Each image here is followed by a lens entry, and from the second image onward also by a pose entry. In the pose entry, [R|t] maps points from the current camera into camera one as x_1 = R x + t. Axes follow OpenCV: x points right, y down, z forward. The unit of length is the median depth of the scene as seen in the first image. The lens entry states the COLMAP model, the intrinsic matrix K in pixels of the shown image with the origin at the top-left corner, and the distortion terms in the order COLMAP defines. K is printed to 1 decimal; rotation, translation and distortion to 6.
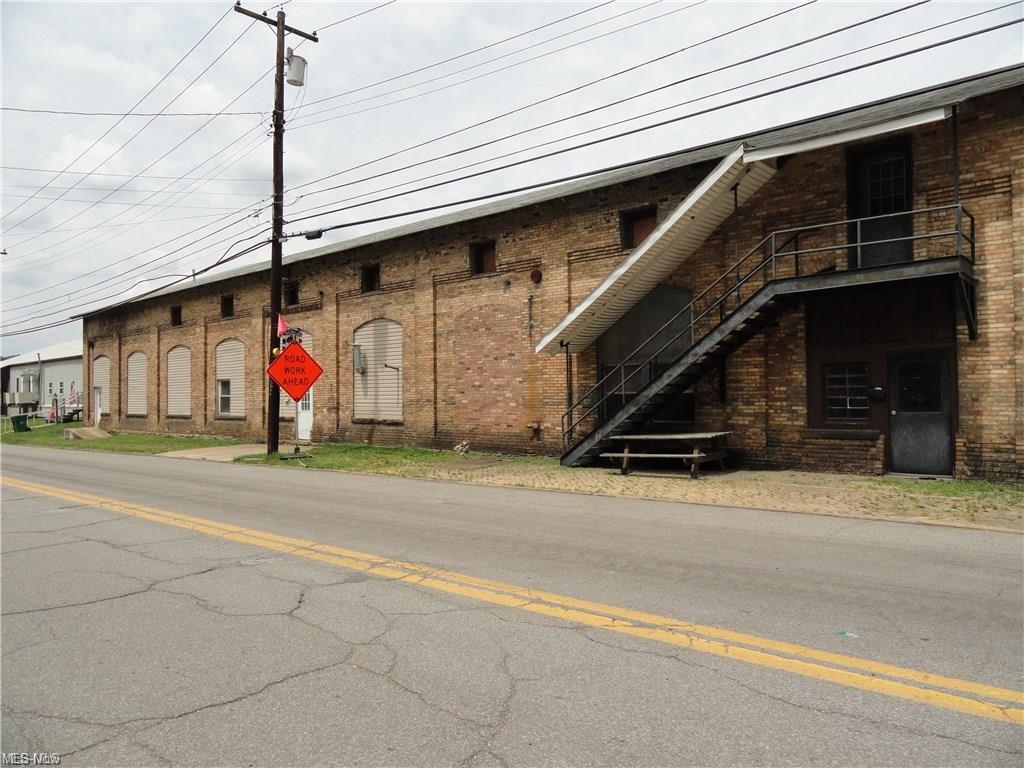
lens RADIAL K [[714.4, 0, 511.4], [0, 714.4, 388.6], [0, 0, 1]] dist [0.001956, 0.004061]
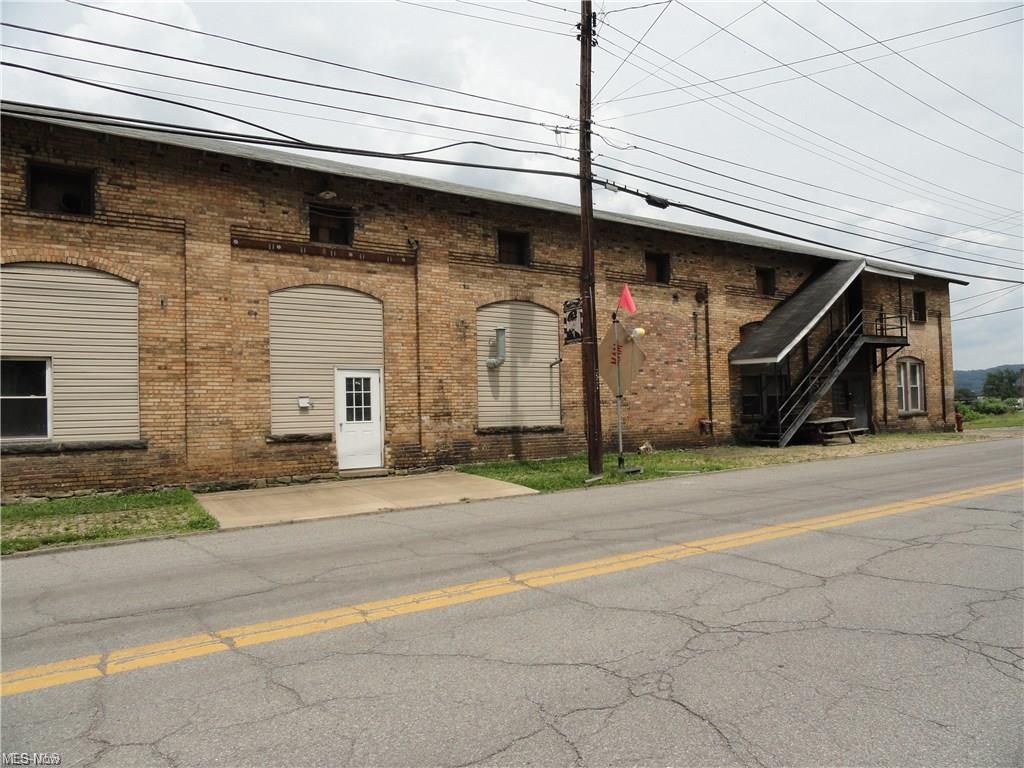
lens RADIAL K [[714.4, 0, 511.4], [0, 714.4, 388.6], [0, 0, 1]] dist [0.001956, 0.004061]
pose [[0.243996, 0.036089, 0.969104, -1.104203], [0.010270, 0.999155, -0.039793, 0.037171], [-0.969722, 0.019662, 0.243420, 0.940315]]
